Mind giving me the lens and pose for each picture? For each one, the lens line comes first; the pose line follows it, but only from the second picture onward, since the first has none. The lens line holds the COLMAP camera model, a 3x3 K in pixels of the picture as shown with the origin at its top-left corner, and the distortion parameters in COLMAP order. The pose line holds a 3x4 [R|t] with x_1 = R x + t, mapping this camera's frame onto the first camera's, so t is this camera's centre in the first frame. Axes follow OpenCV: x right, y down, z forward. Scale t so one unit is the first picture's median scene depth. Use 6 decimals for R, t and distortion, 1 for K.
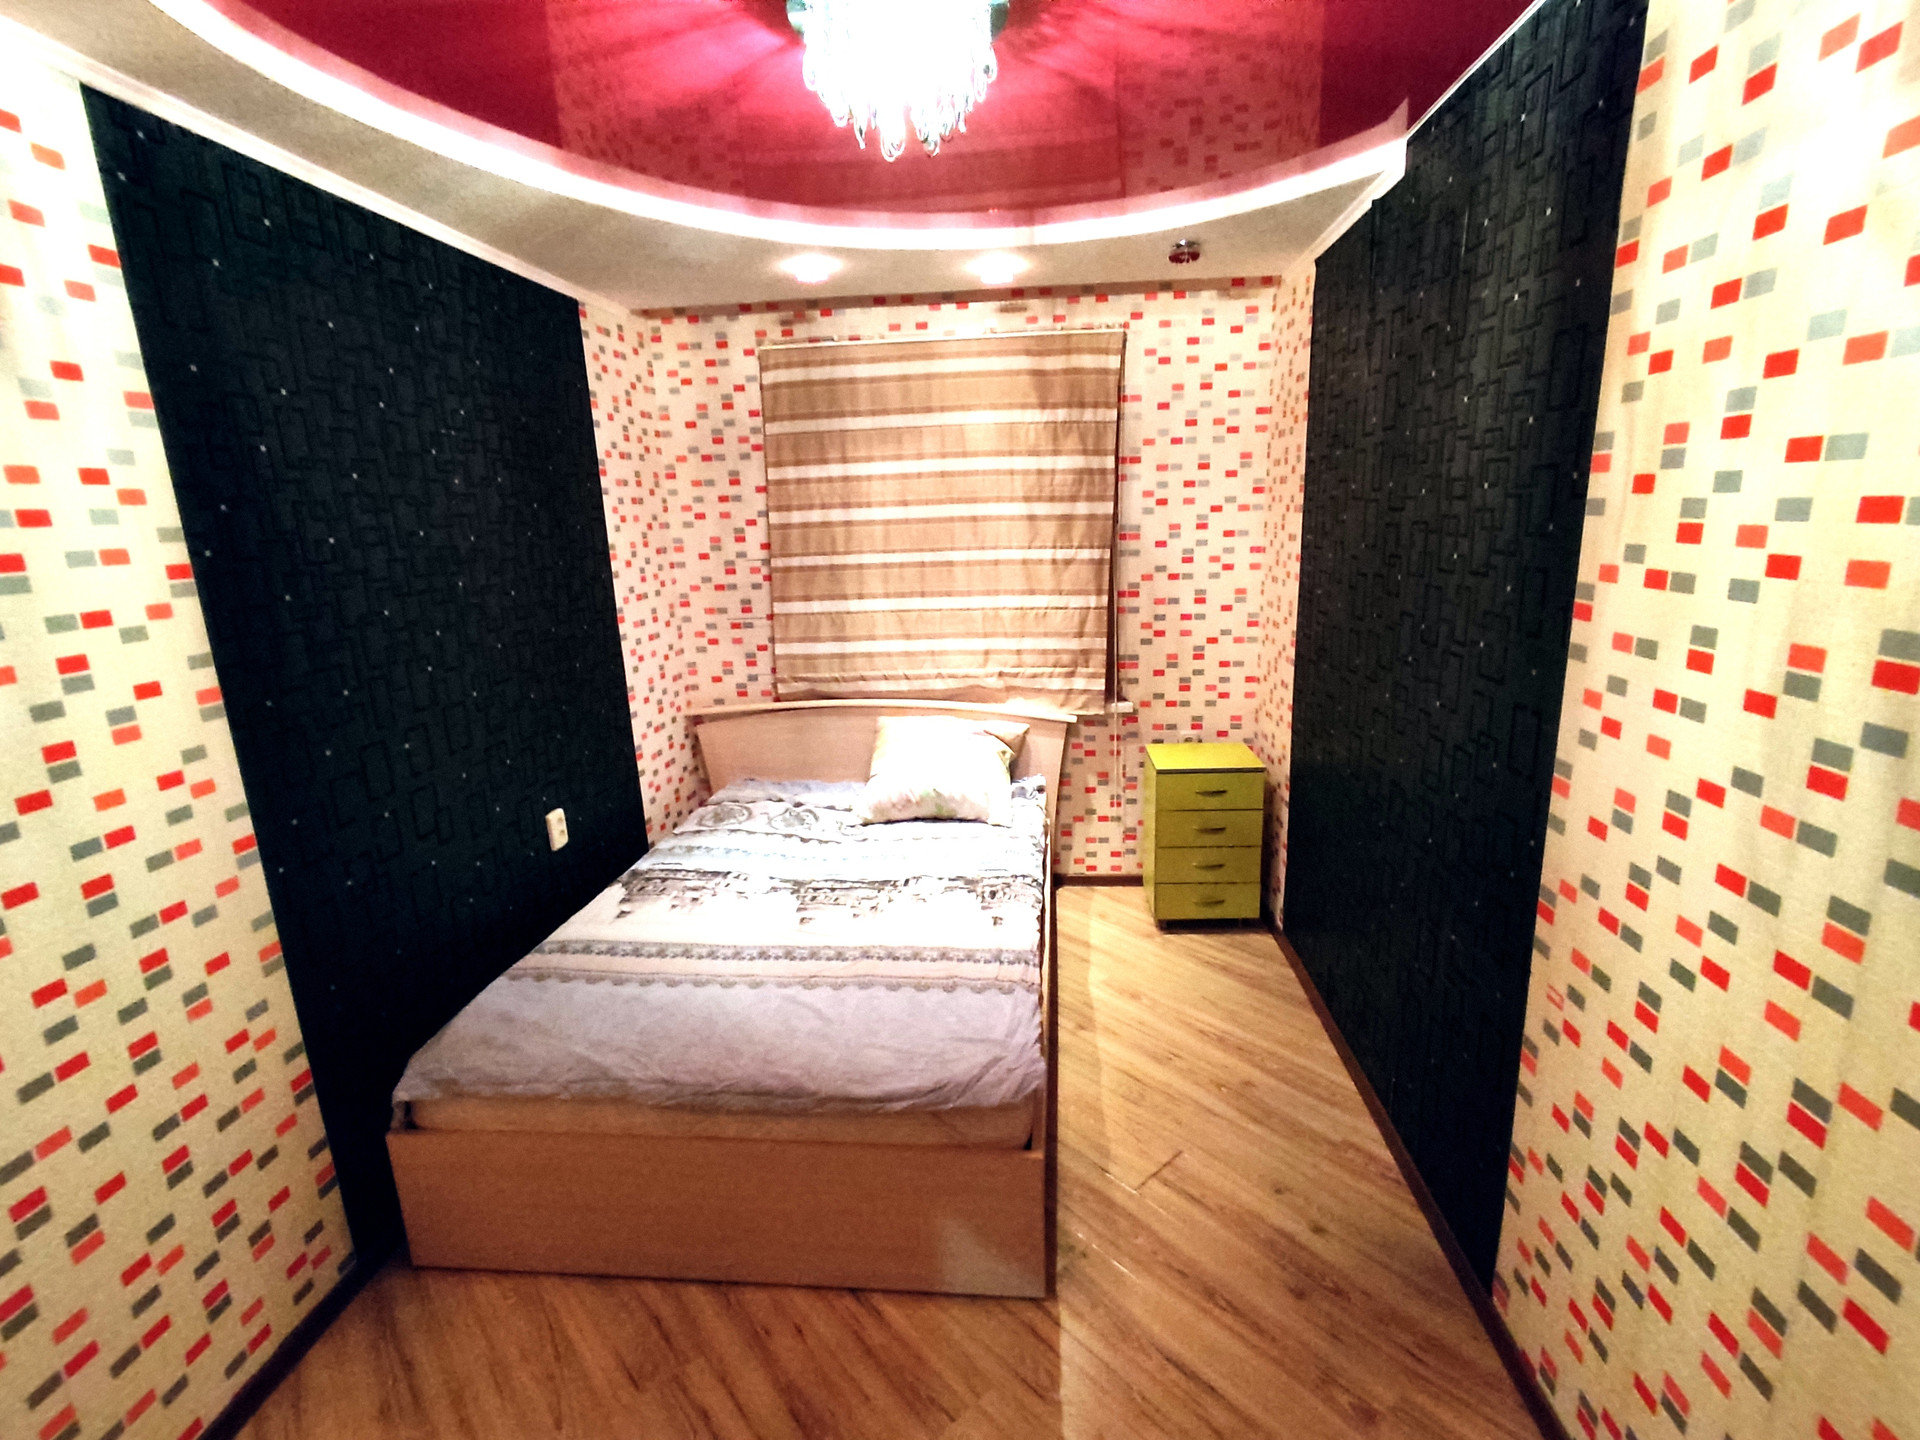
lens RADIAL K [[885.7, 0, 965.8], [0, 885.7, 723.6], [0, 0, 1]] dist [-0.002167, -0.000700]
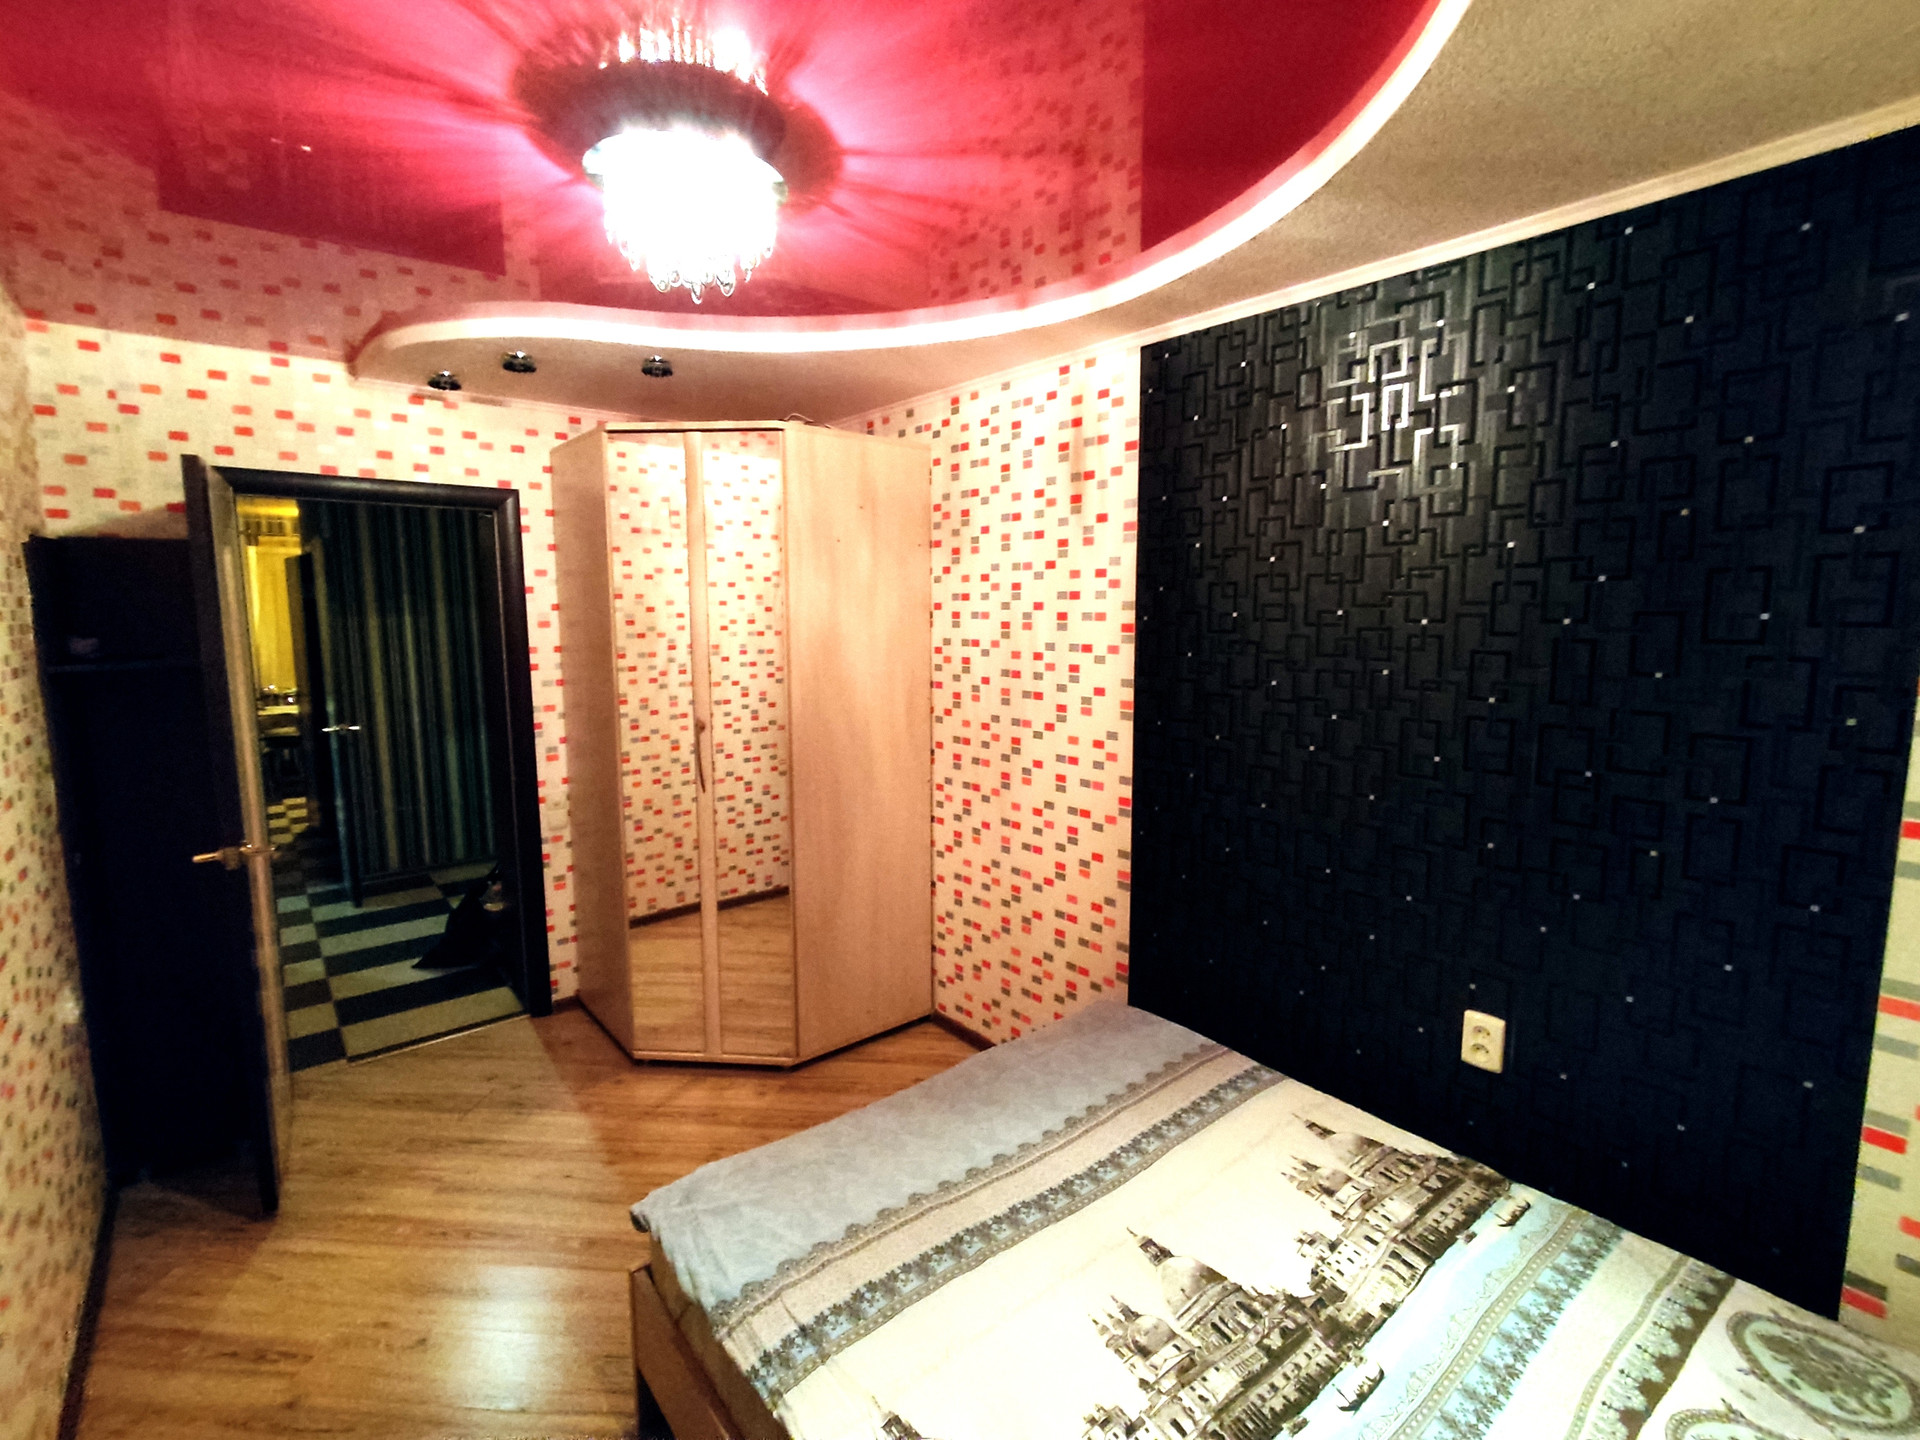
lens RADIAL K [[885.7, 0, 965.2], [0, 885.7, 716.7], [0, 0, 1]] dist [-0.002167, -0.000700]
pose [[-0.718206, 0.124887, -0.684532, 0.445264], [-0.133341, 0.940829, 0.311546, -0.464753], [0.682936, 0.315030, -0.659056, 1.836195]]
